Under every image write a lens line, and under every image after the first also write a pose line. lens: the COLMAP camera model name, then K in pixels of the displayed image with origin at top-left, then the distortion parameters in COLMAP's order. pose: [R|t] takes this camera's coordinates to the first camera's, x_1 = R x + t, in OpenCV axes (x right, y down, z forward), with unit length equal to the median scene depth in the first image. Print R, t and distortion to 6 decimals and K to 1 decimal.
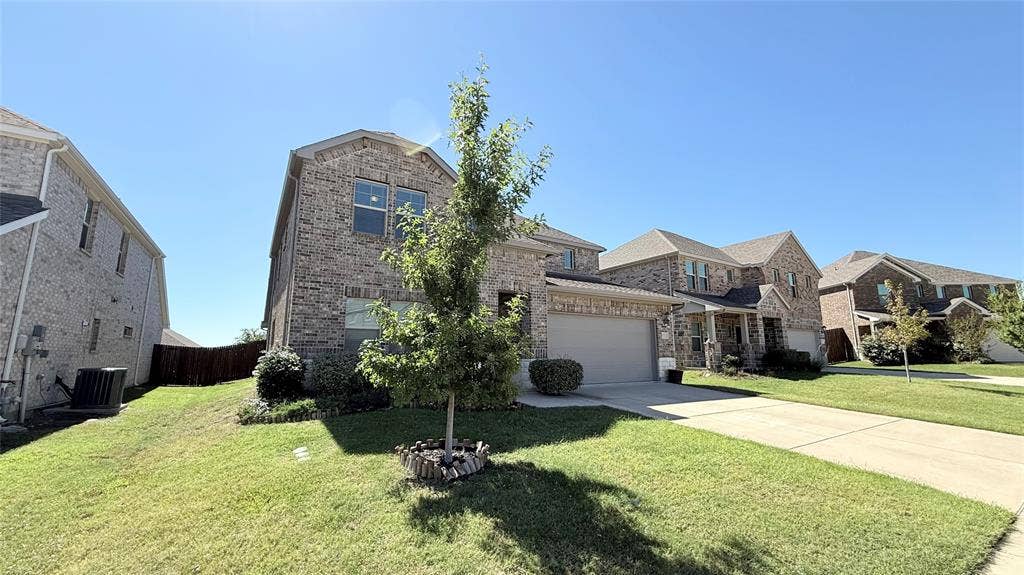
lens RADIAL K [[408.8, 0, 512.0], [0, 408.8, 287.5], [0, 0, 1]] dist [-0.001460, -0.000106]
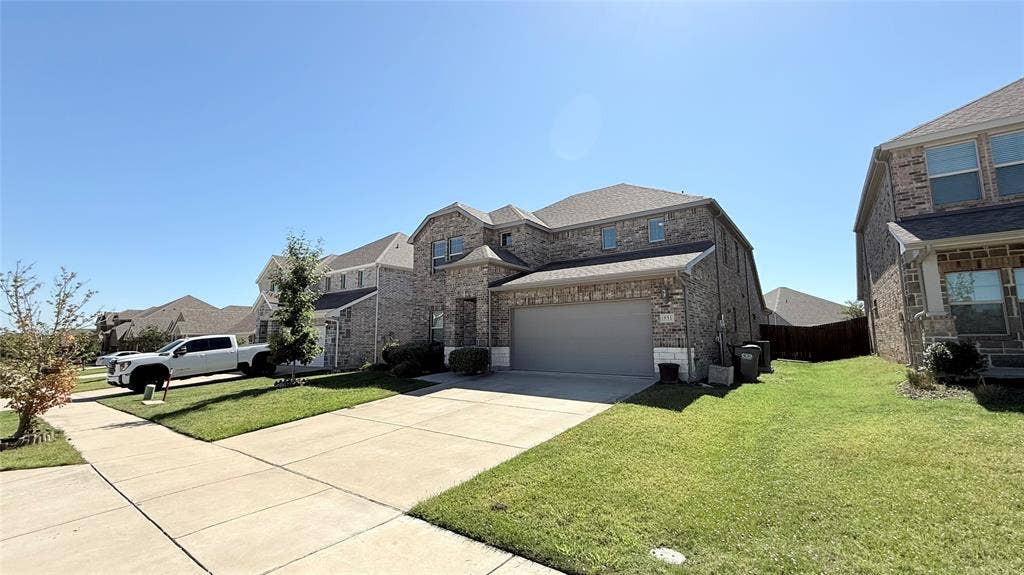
lens RADIAL K [[408.8, 0, 512.0], [0, 408.8, 287.5], [0, 0, 1]] dist [-0.001460, -0.000106]
pose [[0.347157, -0.118044, -0.930348, 1.002304], [0.163886, 0.984417, -0.063751, 0.065829], [0.923376, -0.130340, 0.361093, 0.489739]]
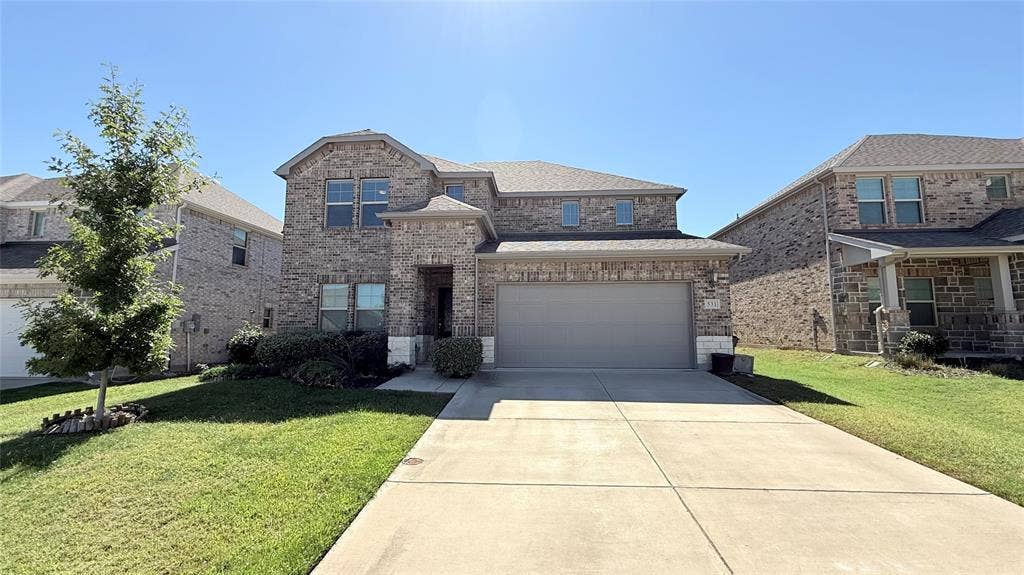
lens RADIAL K [[408.8, 0, 512.0], [0, 408.8, 287.5], [0, 0, 1]] dist [-0.001460, -0.000106]
pose [[0.801690, -0.062074, -0.594508, 0.527739], [0.098879, 0.994663, 0.029483, 0.038234], [0.589505, -0.082421, 0.803549, 0.264061]]
